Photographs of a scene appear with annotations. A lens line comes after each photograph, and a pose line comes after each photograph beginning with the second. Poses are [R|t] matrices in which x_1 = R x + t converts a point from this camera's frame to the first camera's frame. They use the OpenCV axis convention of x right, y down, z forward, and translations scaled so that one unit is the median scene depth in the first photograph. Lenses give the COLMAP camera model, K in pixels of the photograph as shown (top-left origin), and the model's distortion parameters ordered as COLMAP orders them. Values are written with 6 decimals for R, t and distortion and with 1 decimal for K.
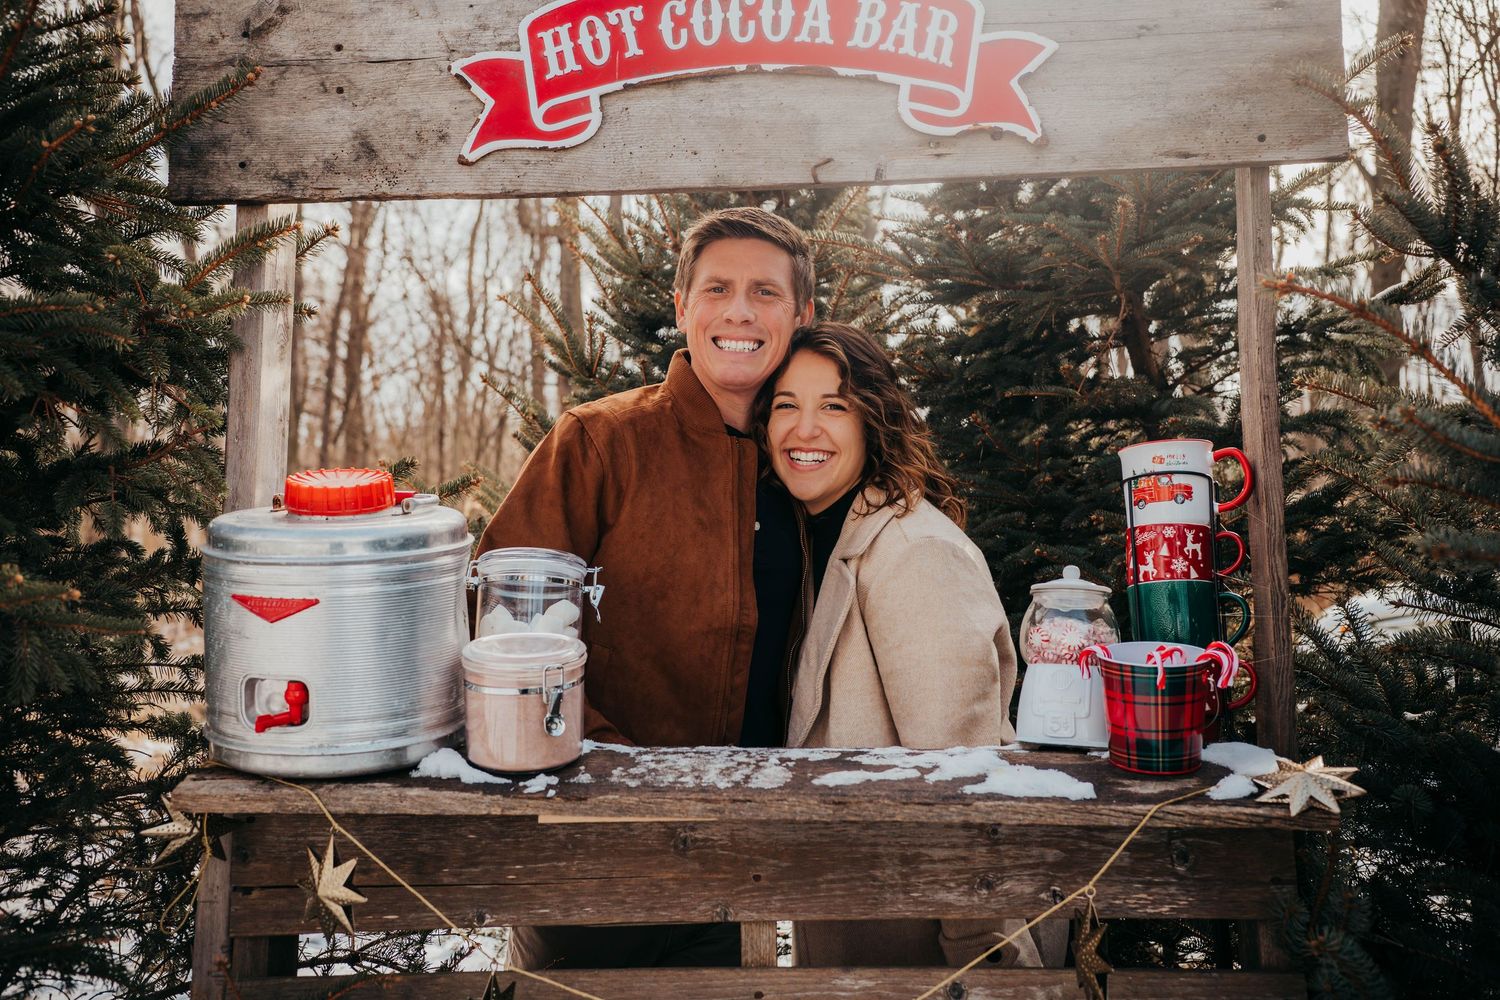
lens RADIAL K [[1464.9, 0, 750.0], [0, 1464.9, 500.0], [0, 0, 1]] dist [0.063635, 0.248224]
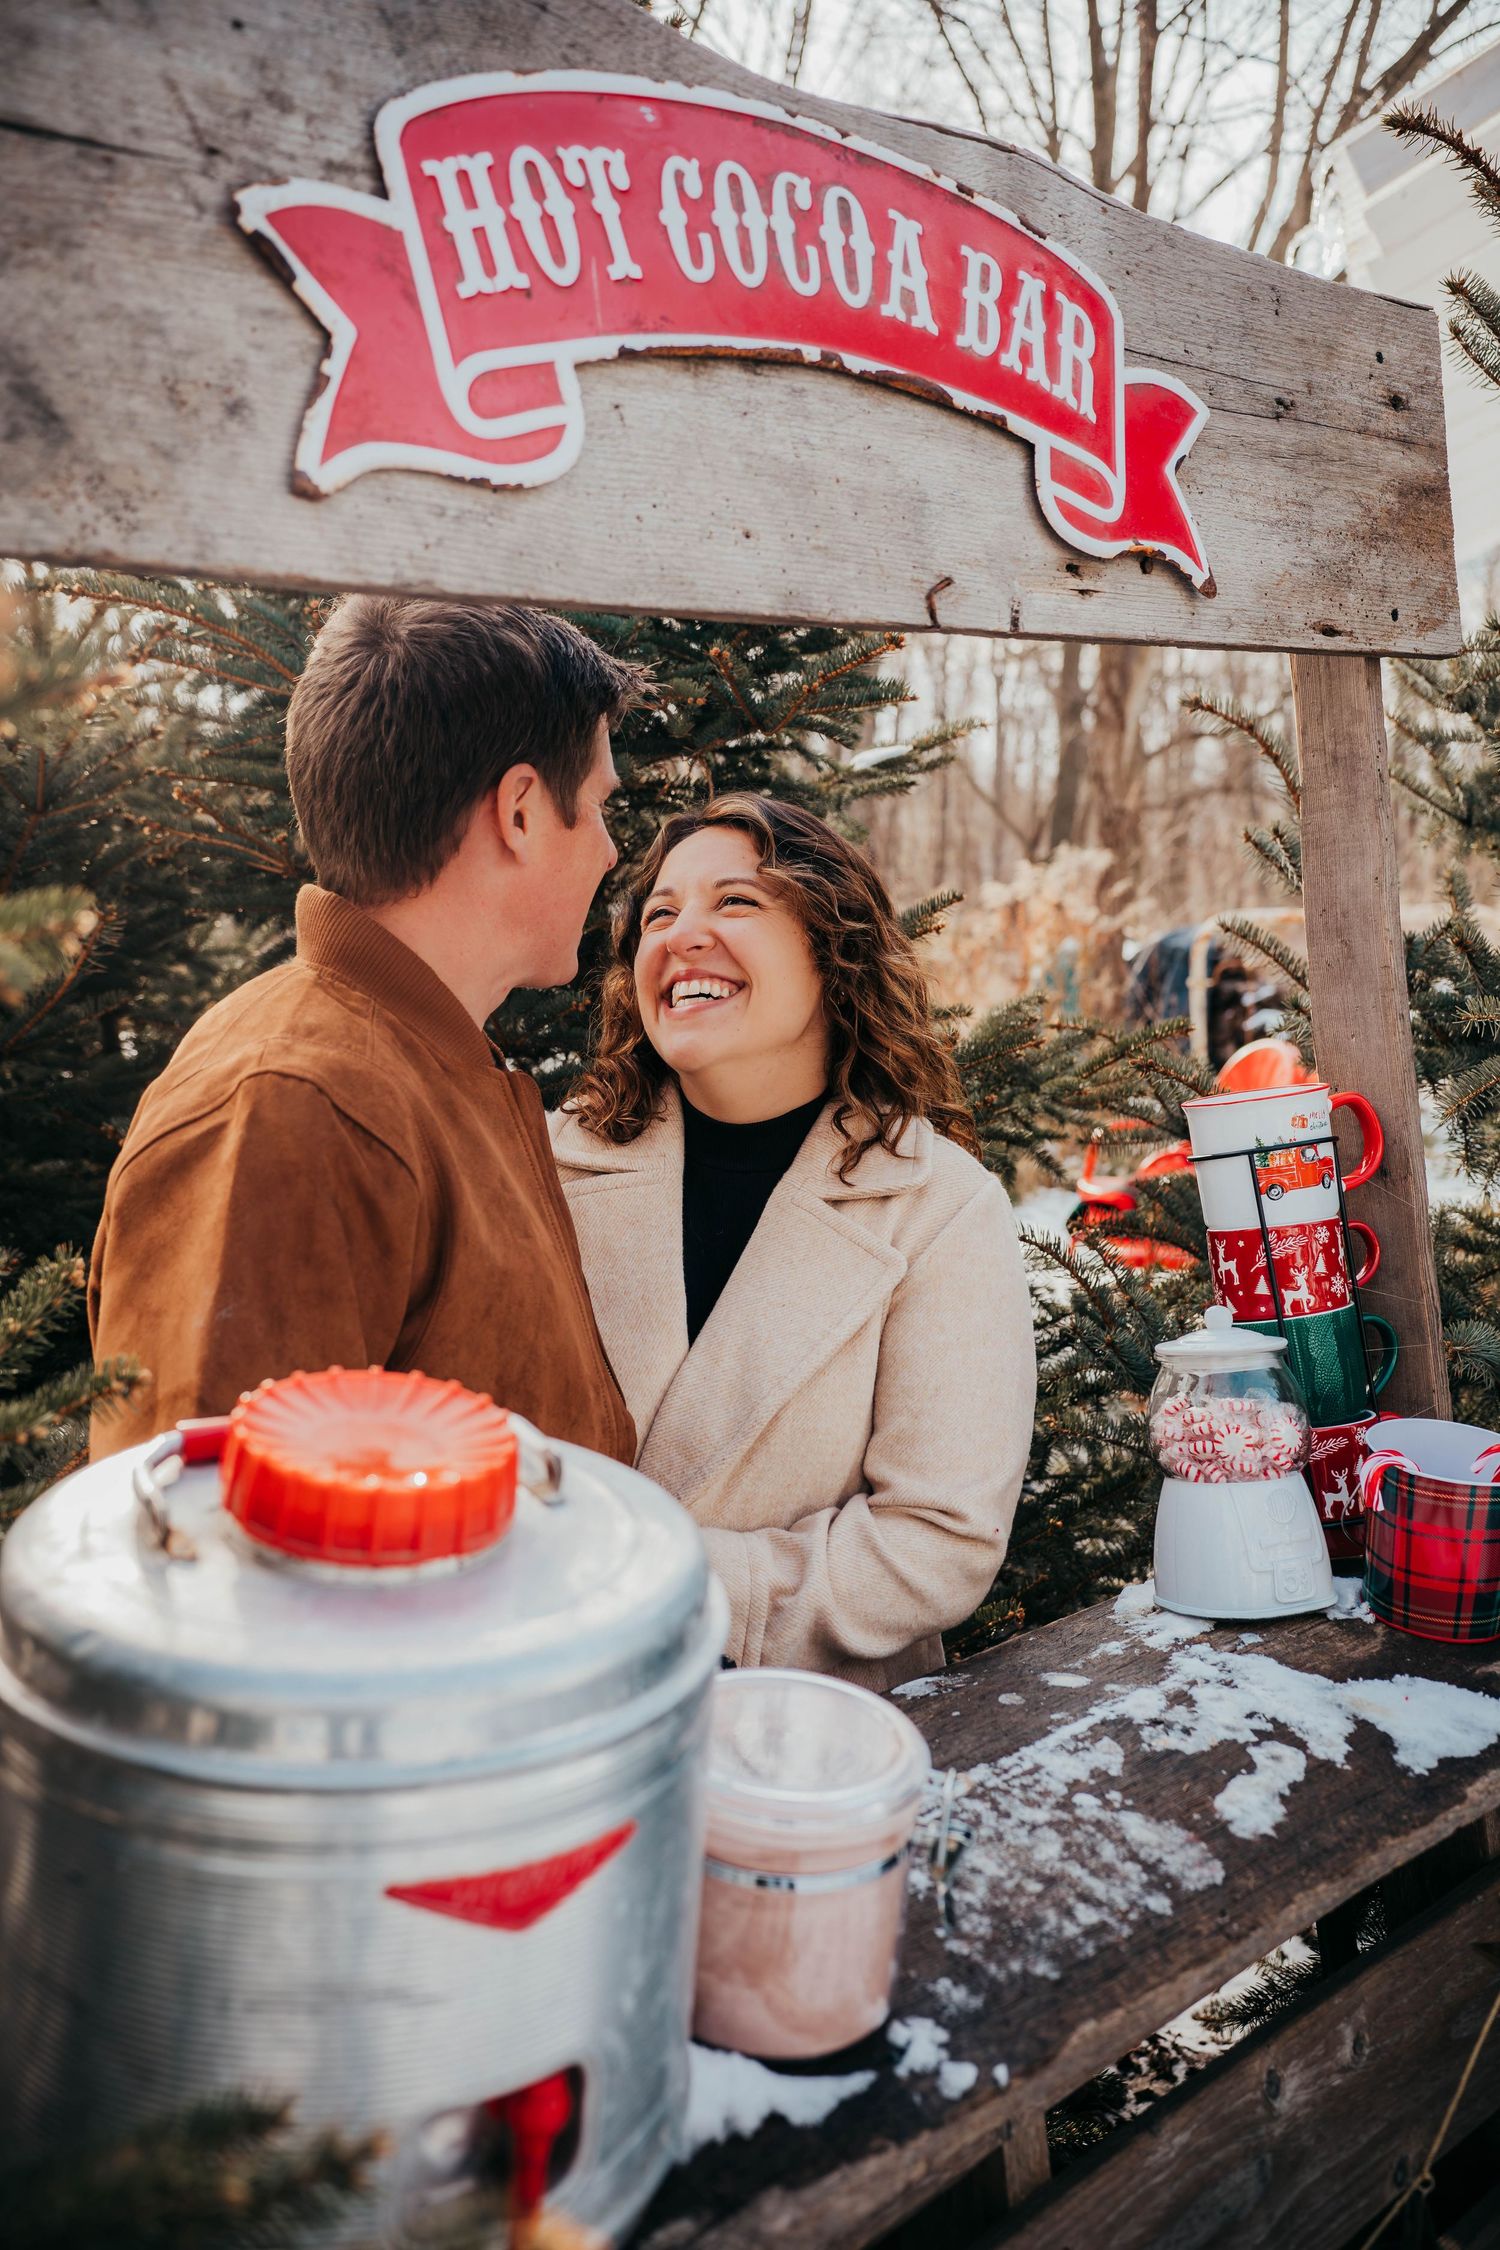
lens RADIAL K [[2110.9, 0, 745.4], [0, 2110.9, 1115.9], [0, 0, 1]] dist [0.103610, 0.156042]
pose [[0.686090, -0.091619, 0.721724, -0.527174], [0.001278, 0.992189, 0.124738, -0.139469], [-0.727515, -0.084659, 0.680848, 0.536160]]
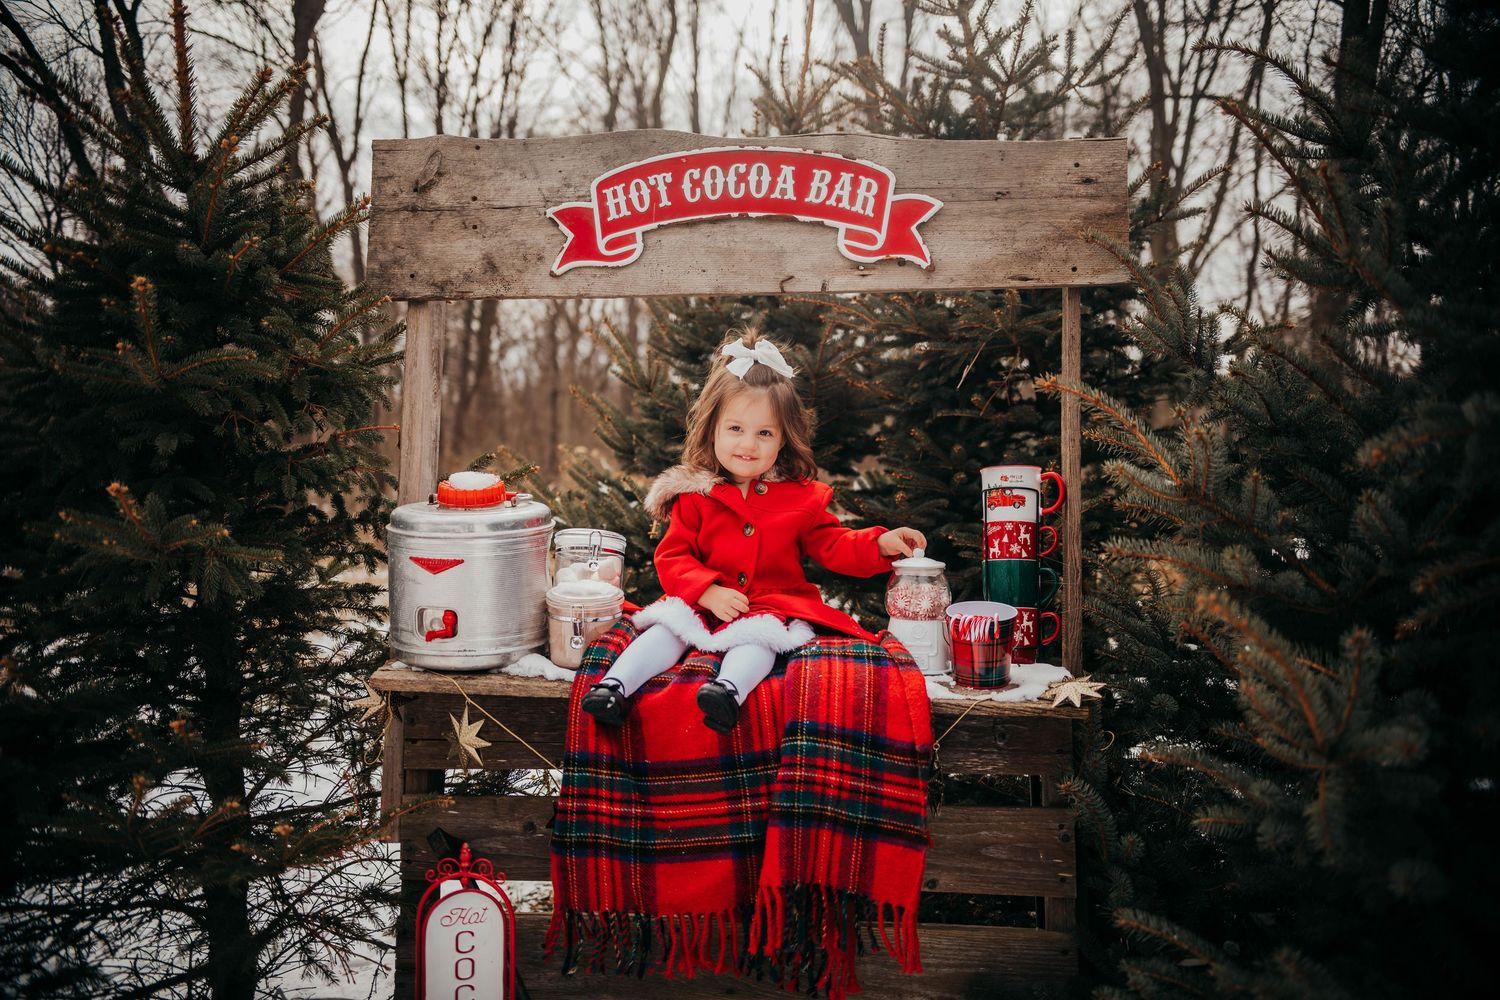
lens RADIAL K [[1213.0, 0, 750.0], [0, 1213.0, 500.0], [0, 0, 1]] dist [0.090016, 0.002339]
pose [[0.998723, 0.018564, -0.046997, 0.073714], [-0.016650, 0.999029, 0.040795, -0.051330], [0.047709, -0.039961, 0.998062, -0.262464]]
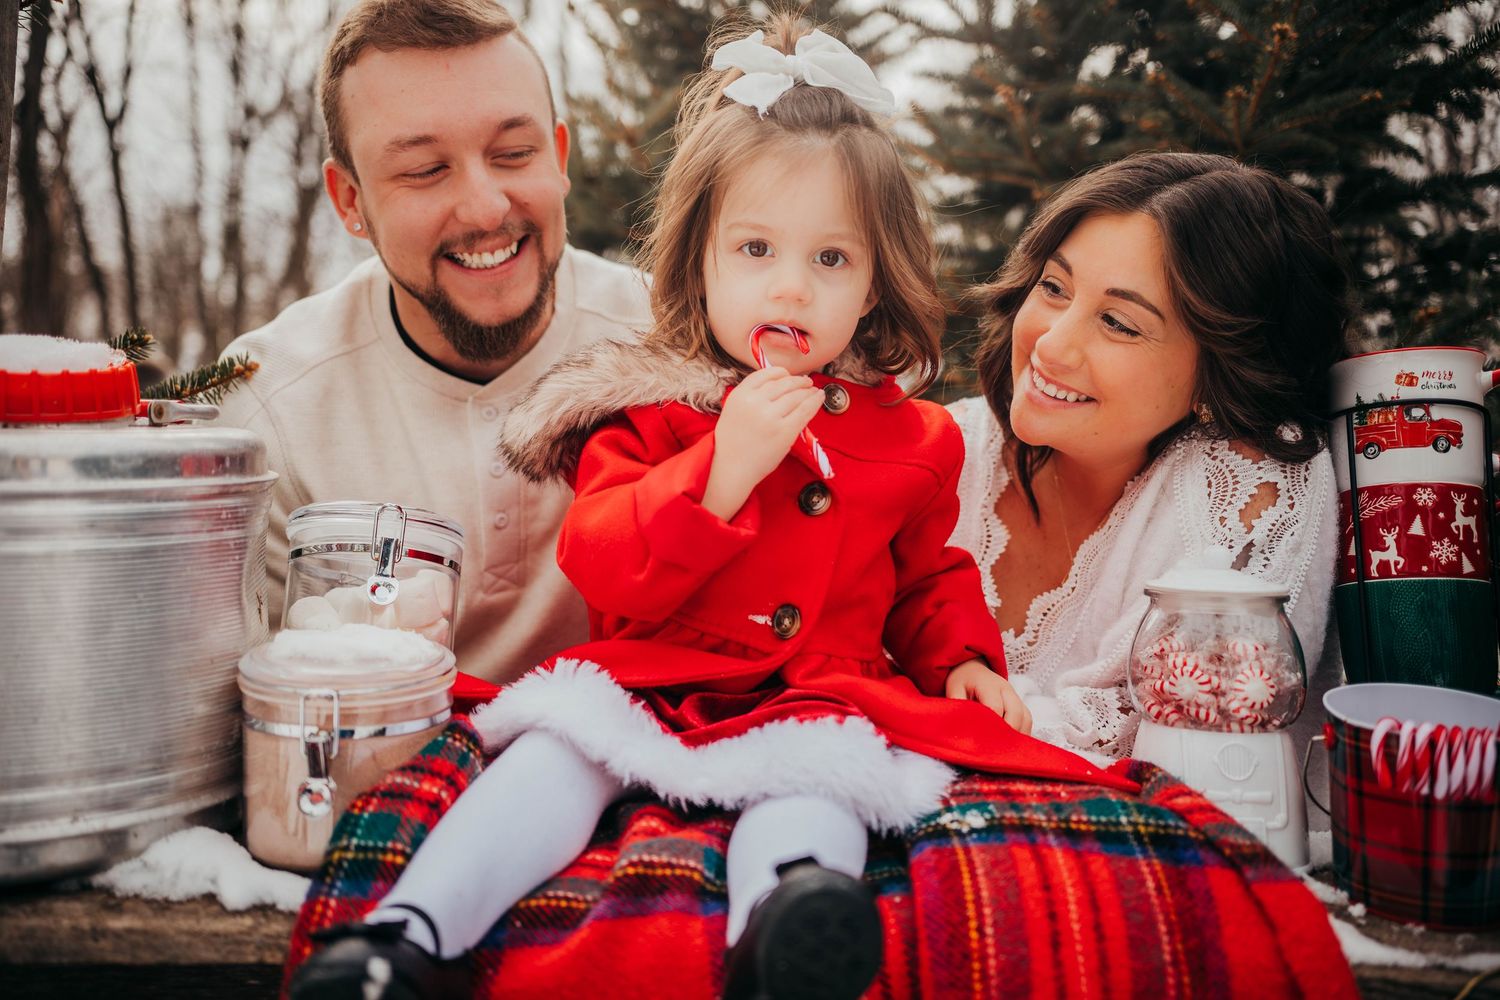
lens RADIAL K [[1514.5, 0, 750.0], [0, 1514.5, 500.0], [0, 0, 1]] dist [0.000388, 0.309641]
pose [[0.999200, 0.026510, 0.029947, -0.014881], [-0.026416, 0.999645, -0.003537, 0.032082], [-0.030031, 0.002743, 0.999545, 0.364453]]
